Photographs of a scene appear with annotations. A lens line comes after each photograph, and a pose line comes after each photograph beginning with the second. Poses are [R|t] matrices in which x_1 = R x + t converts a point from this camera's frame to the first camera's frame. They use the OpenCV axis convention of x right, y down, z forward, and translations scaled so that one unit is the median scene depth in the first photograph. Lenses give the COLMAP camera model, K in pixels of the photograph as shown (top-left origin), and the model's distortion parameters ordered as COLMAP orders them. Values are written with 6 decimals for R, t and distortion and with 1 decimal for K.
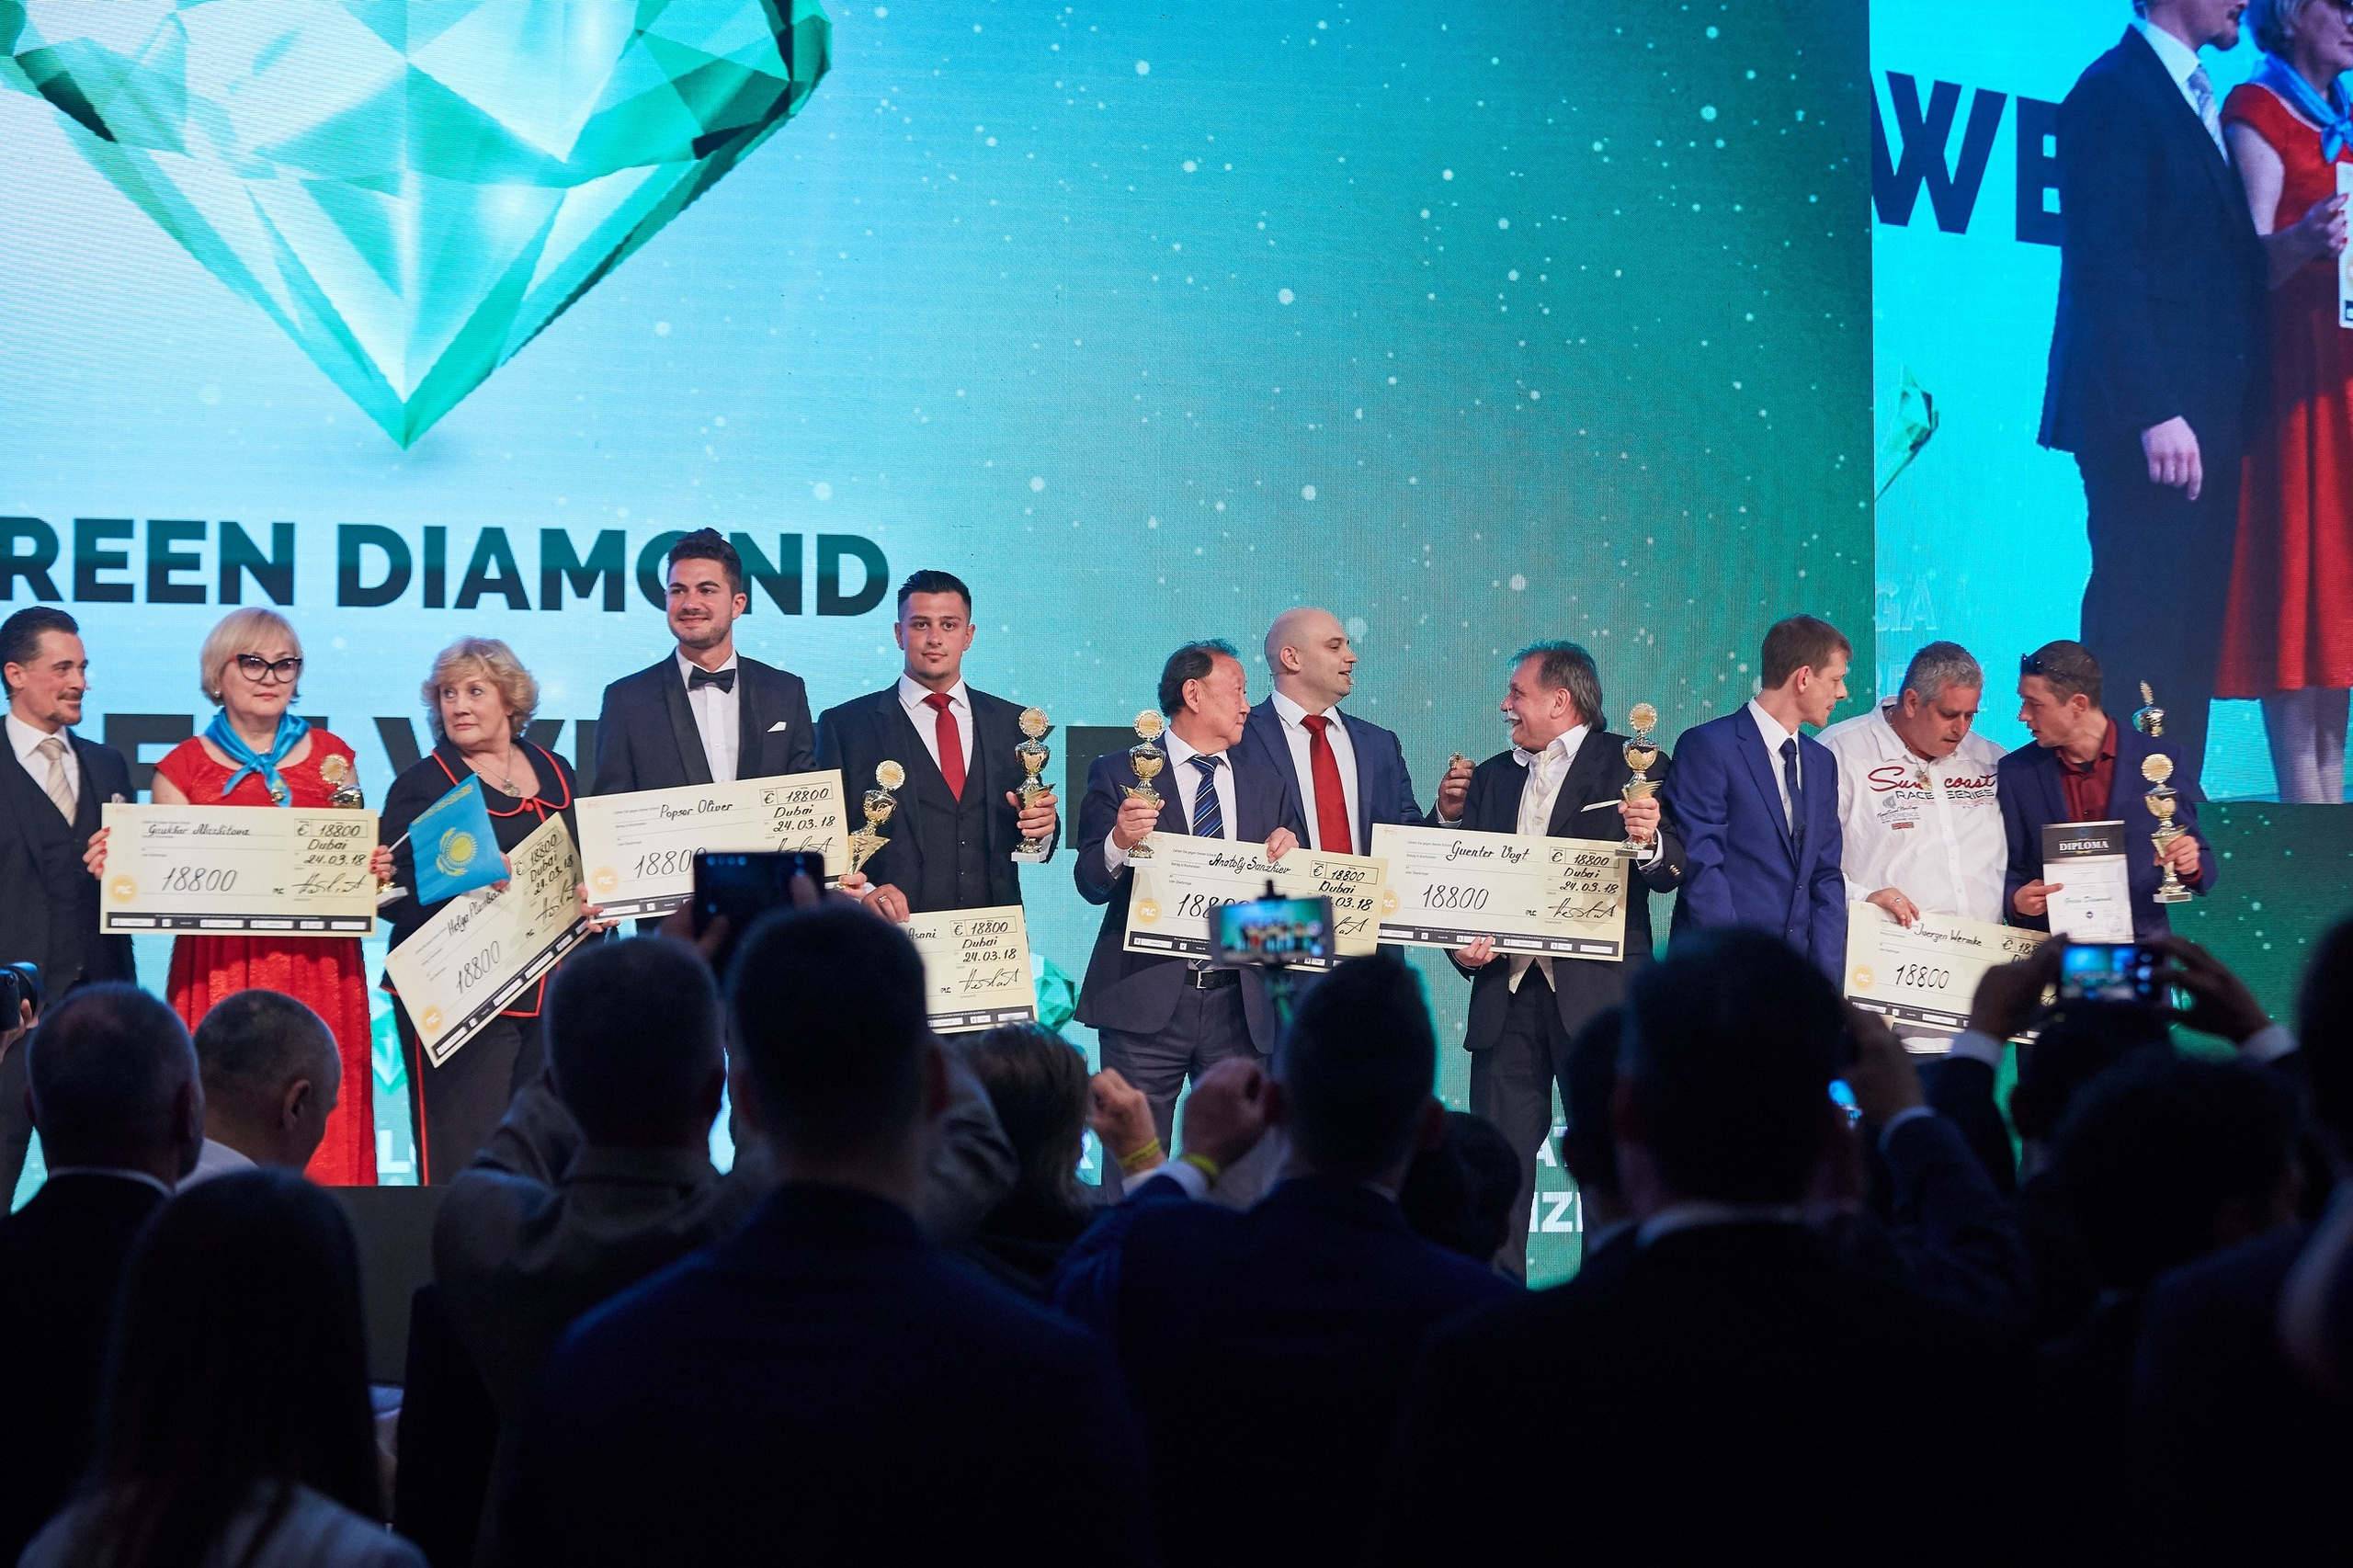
lens RADIAL K [[4687.6, 0, 1178.3], [0, 4687.6, 792.1], [0, 0, 1]] dist [0.023069, 0.000000]
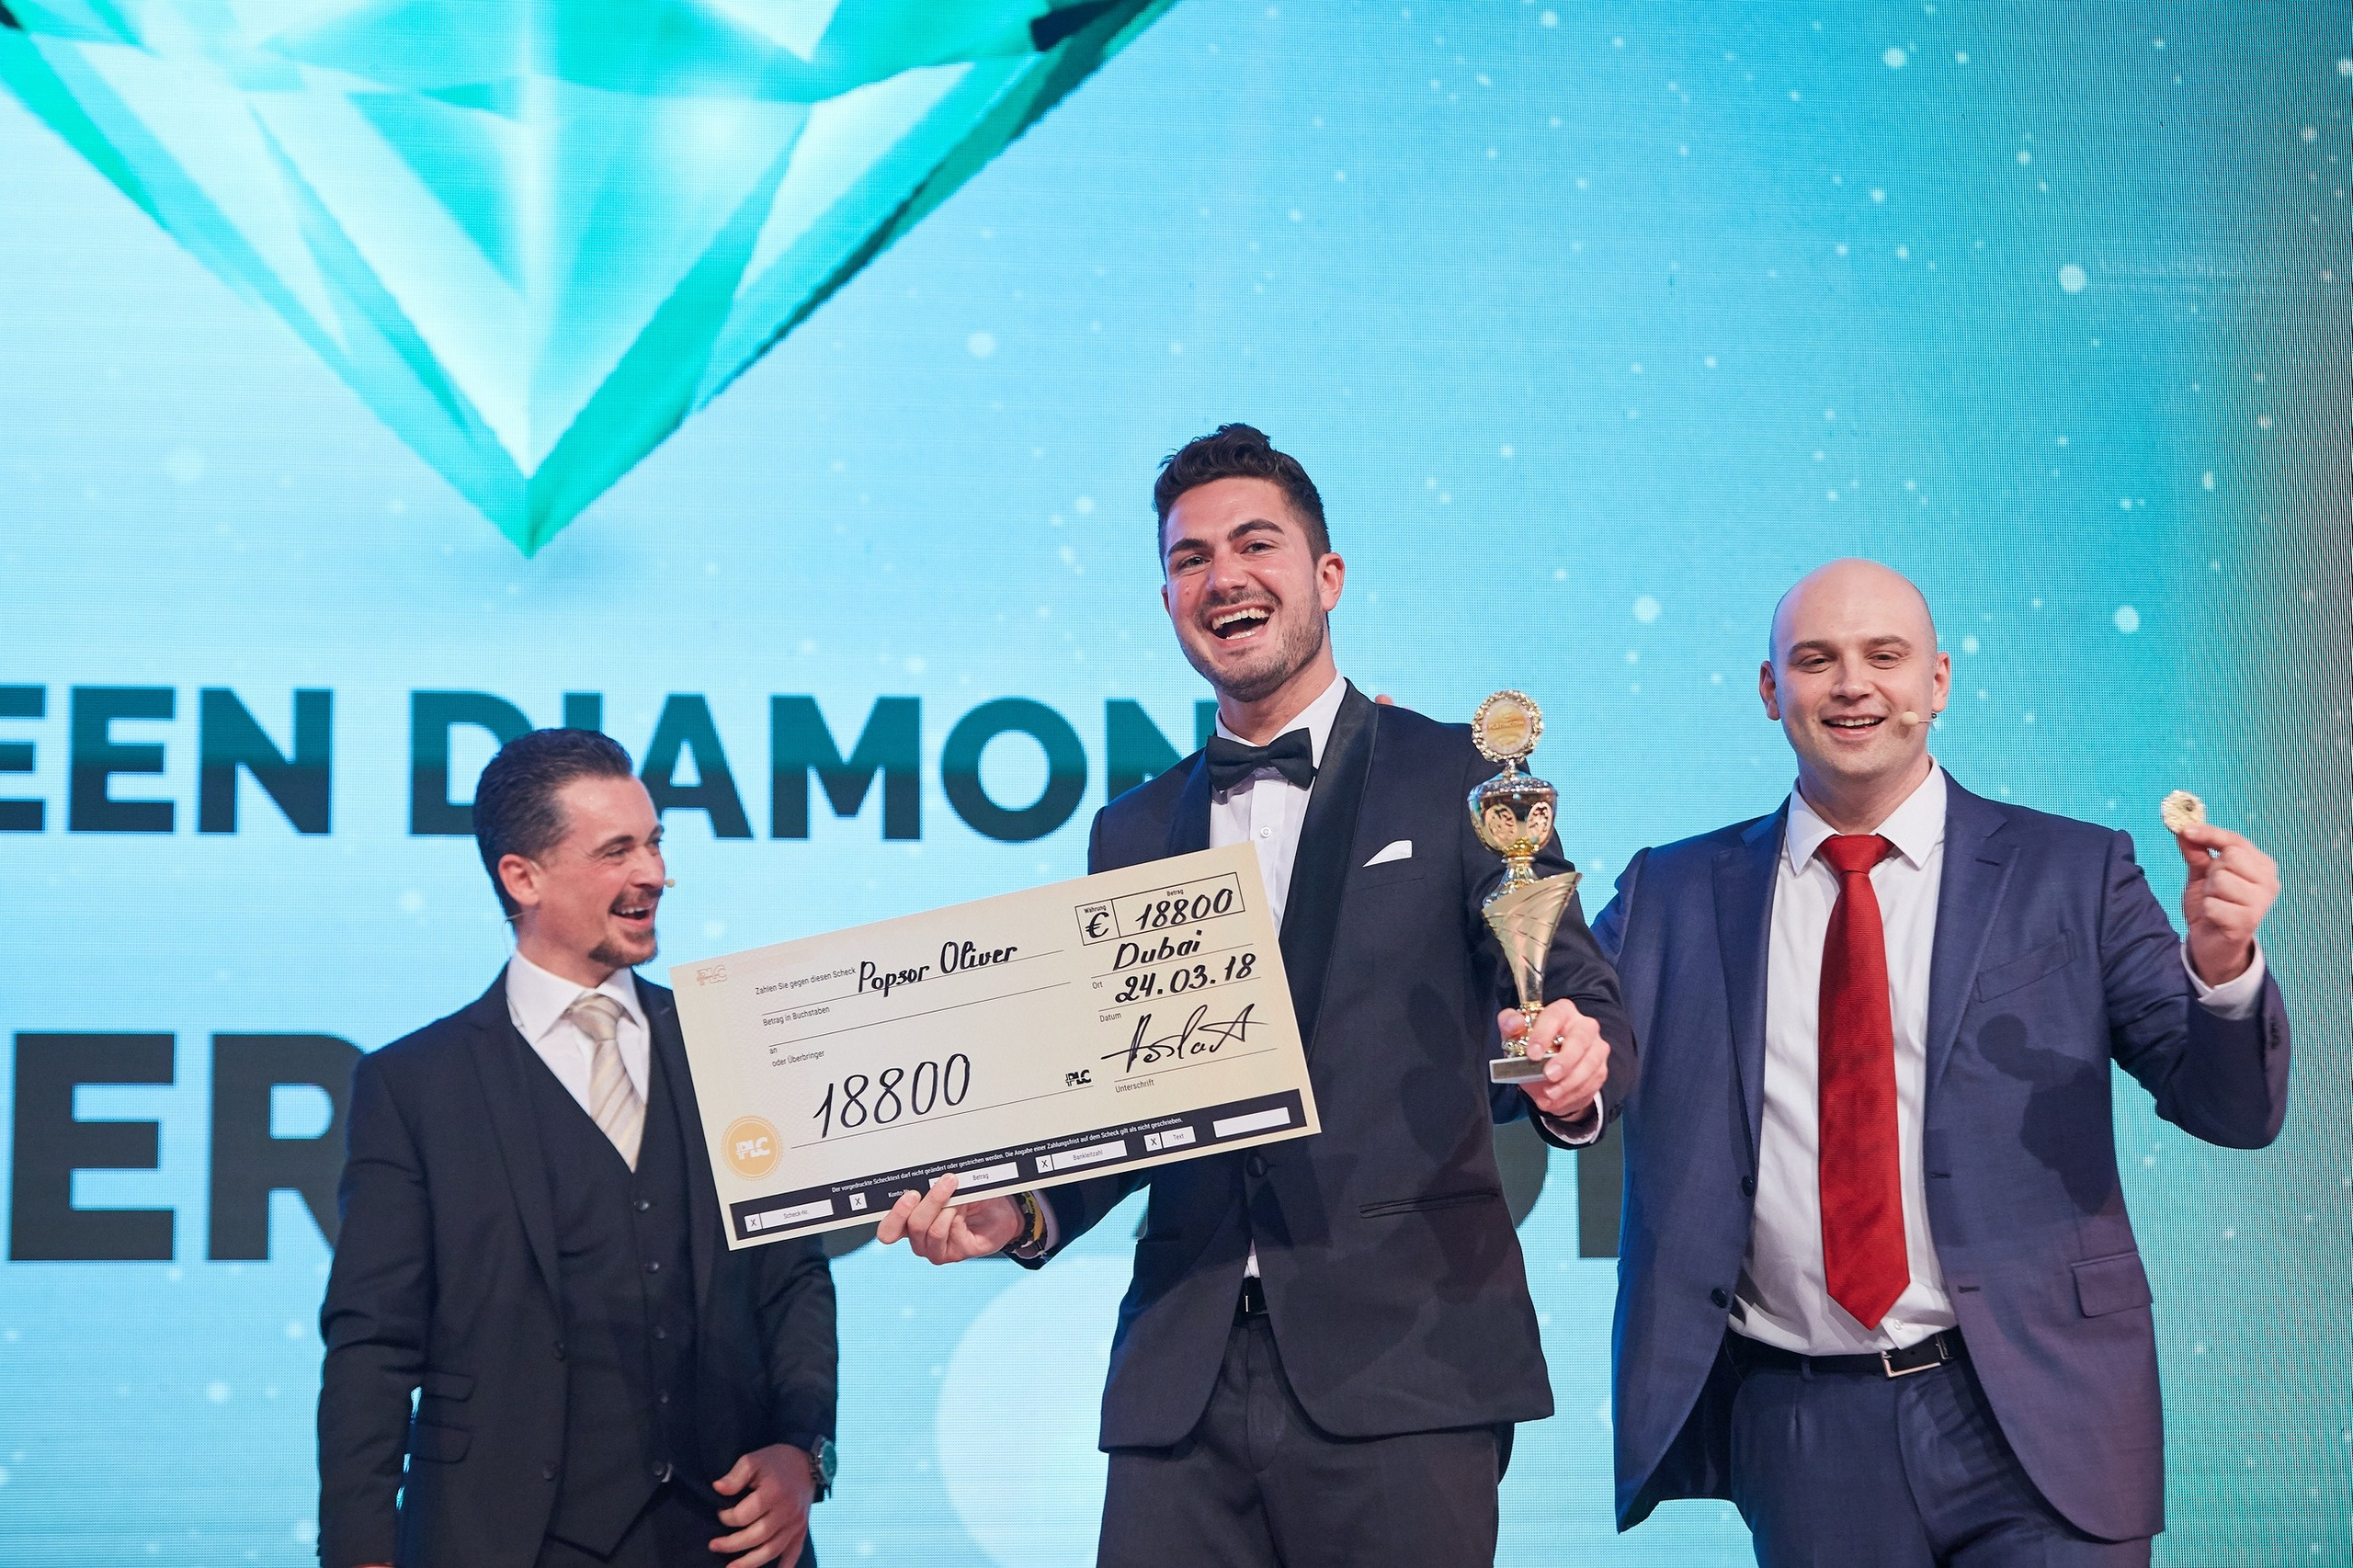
lens RADIAL K [[4687.6, 0, 1102.9], [0, 4687.6, 849.7], [0, 0, 1]] dist [0.023069, 0.000000]
pose [[0.996399, -0.024490, -0.081172, -0.051461], [0.015760, 0.994188, -0.106499, 0.022565], [0.083309, 0.104836, 0.990994, 0.451365]]
